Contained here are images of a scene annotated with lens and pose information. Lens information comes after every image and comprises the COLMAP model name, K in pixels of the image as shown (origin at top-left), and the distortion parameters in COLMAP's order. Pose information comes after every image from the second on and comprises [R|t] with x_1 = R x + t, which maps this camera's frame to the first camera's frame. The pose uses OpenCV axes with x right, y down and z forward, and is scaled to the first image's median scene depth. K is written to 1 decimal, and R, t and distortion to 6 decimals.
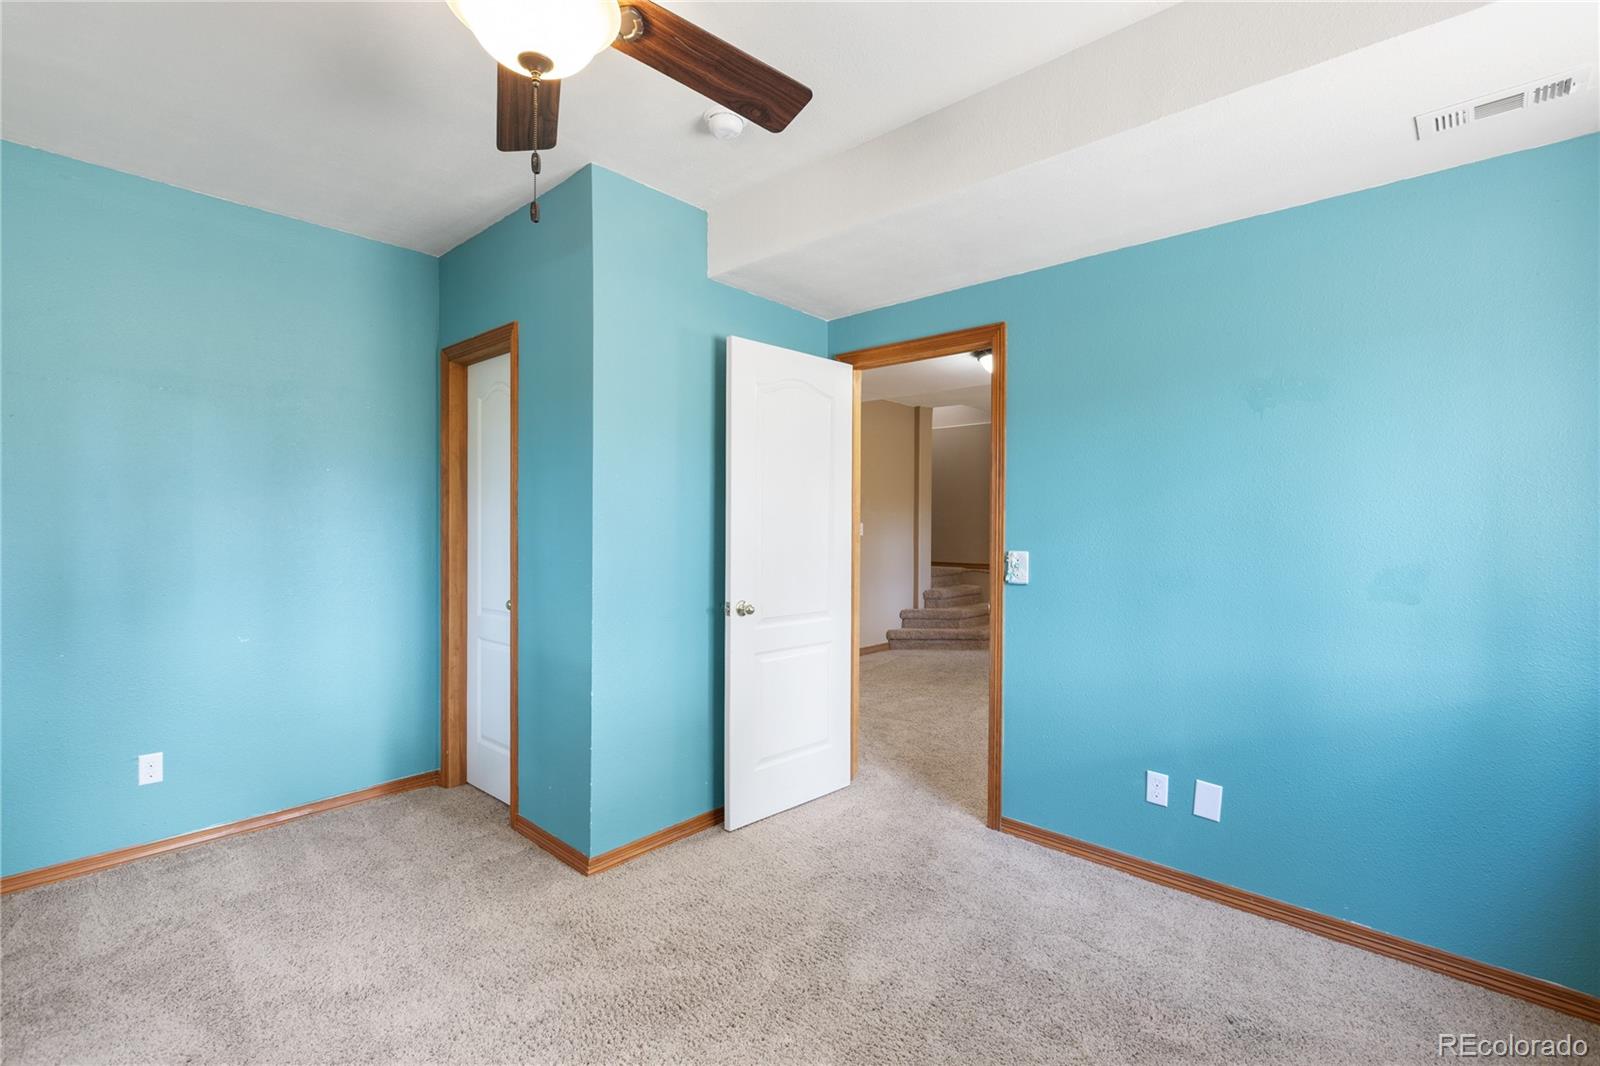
lens RADIAL K [[724.4, 0, 801.9], [0, 724.4, 517.9], [0, 0, 1]] dist [0.002569, 0.000197]
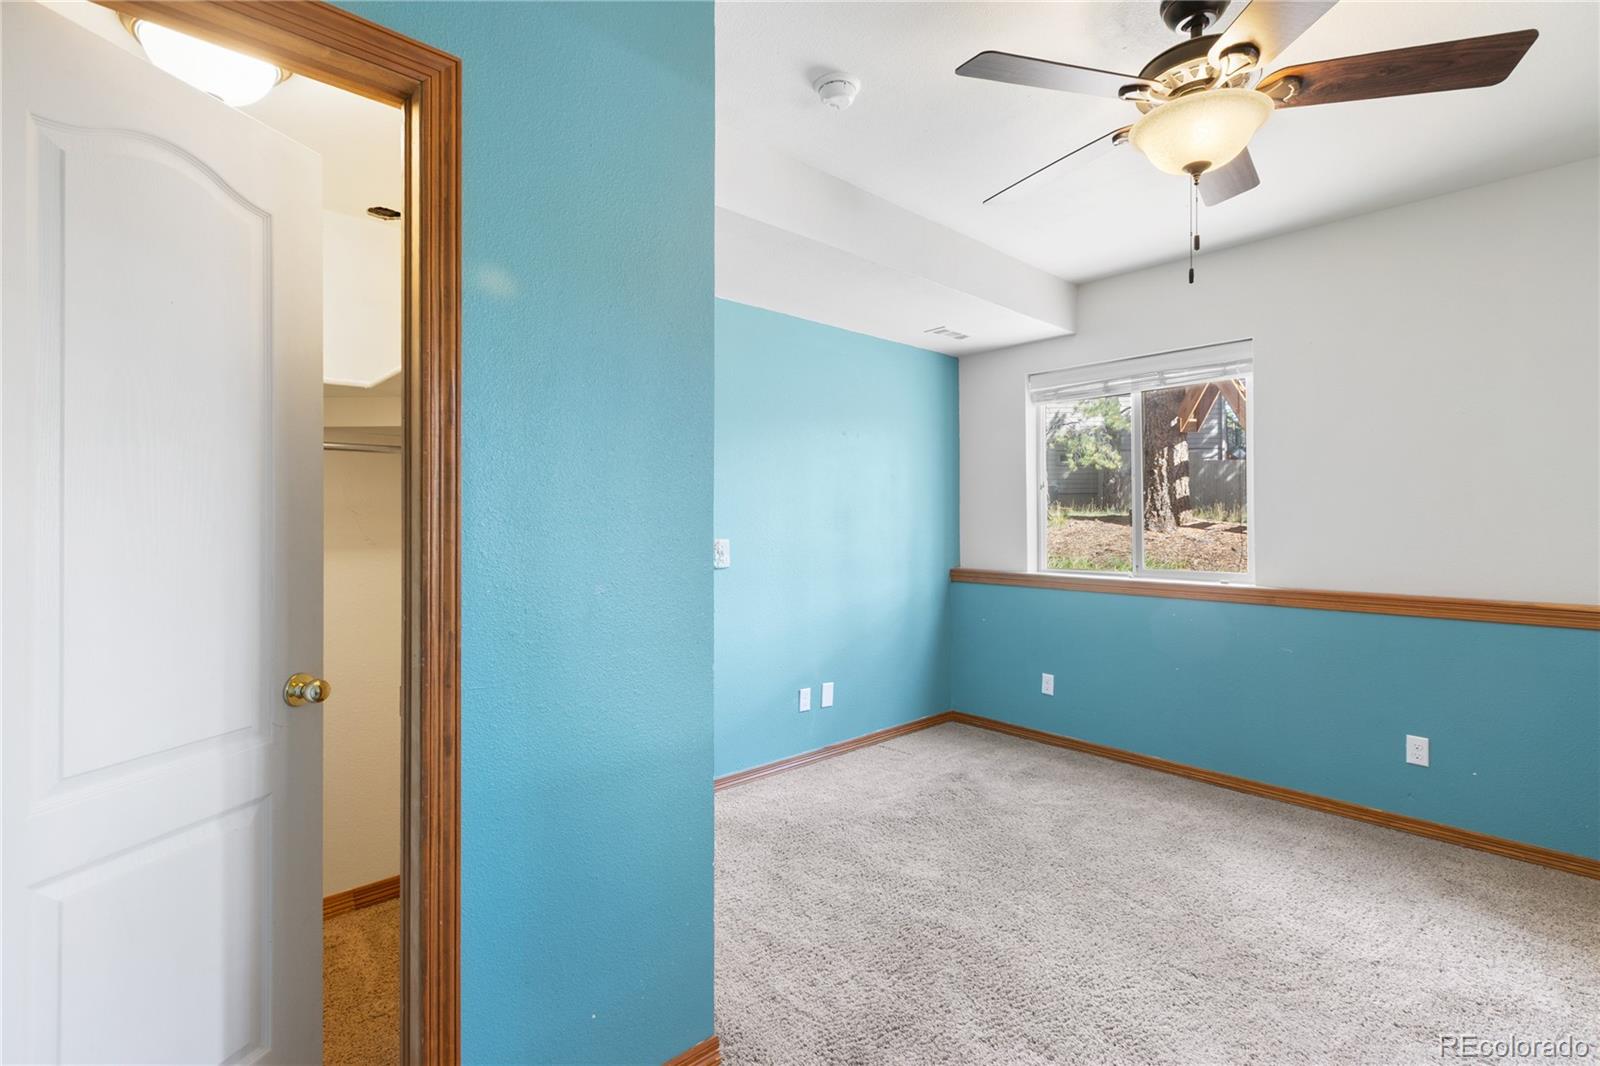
lens RADIAL K [[724.4, 0, 801.9], [0, 724.4, 517.9], [0, 0, 1]] dist [0.002569, 0.000197]
pose [[0.083464, 0.003301, 0.996505, -0.831904], [-0.005738, 0.999980, -0.002832, 0.014982], [-0.996494, -0.005481, 0.083481, 0.784494]]
